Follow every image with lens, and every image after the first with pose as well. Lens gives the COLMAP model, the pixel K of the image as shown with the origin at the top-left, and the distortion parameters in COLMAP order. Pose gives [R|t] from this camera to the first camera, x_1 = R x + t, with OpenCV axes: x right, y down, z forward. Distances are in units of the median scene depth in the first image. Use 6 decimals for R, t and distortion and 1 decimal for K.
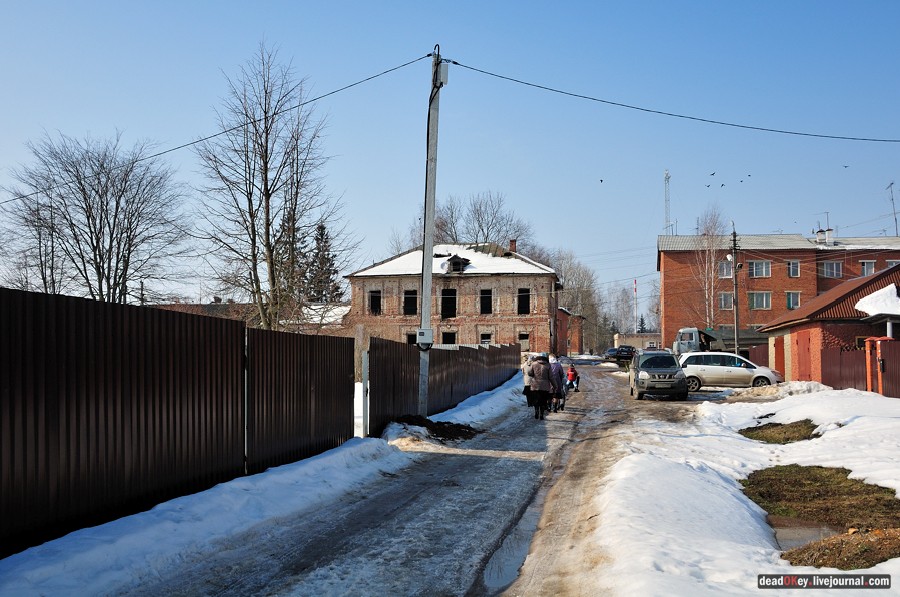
lens RADIAL K [[924.0, 0, 450.0], [0, 924.0, 298.5], [0, 0, 1]] dist [-0.223105, 0.396453]
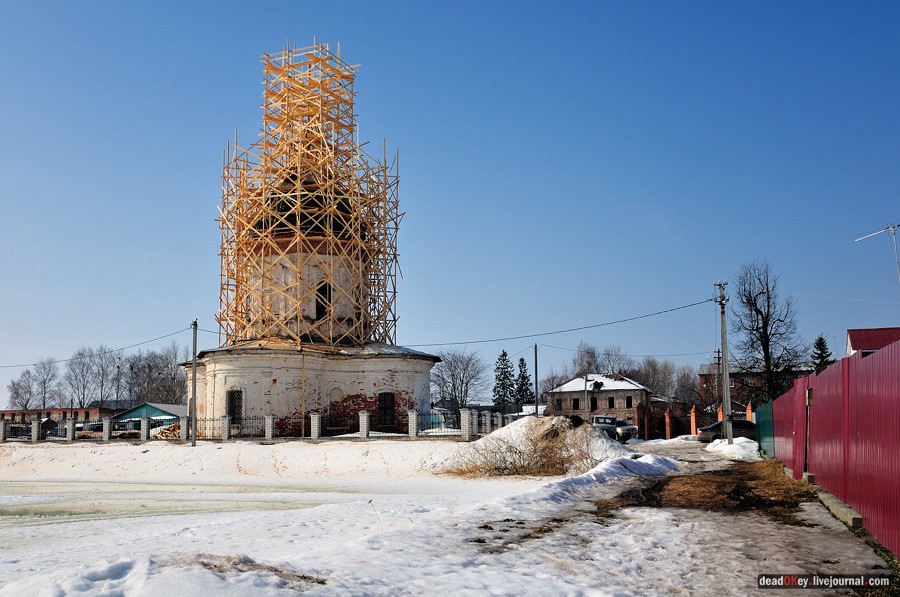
lens RADIAL K [[924.0, 0, 450.0], [0, 924.0, 298.5], [0, 0, 1]] dist [-0.223105, 0.396453]
pose [[0.986320, -0.040600, -0.159765, 0.019061], [0.026469, 0.995626, -0.089606, -0.056654], [0.162704, 0.084151, 0.983080, -1.159391]]
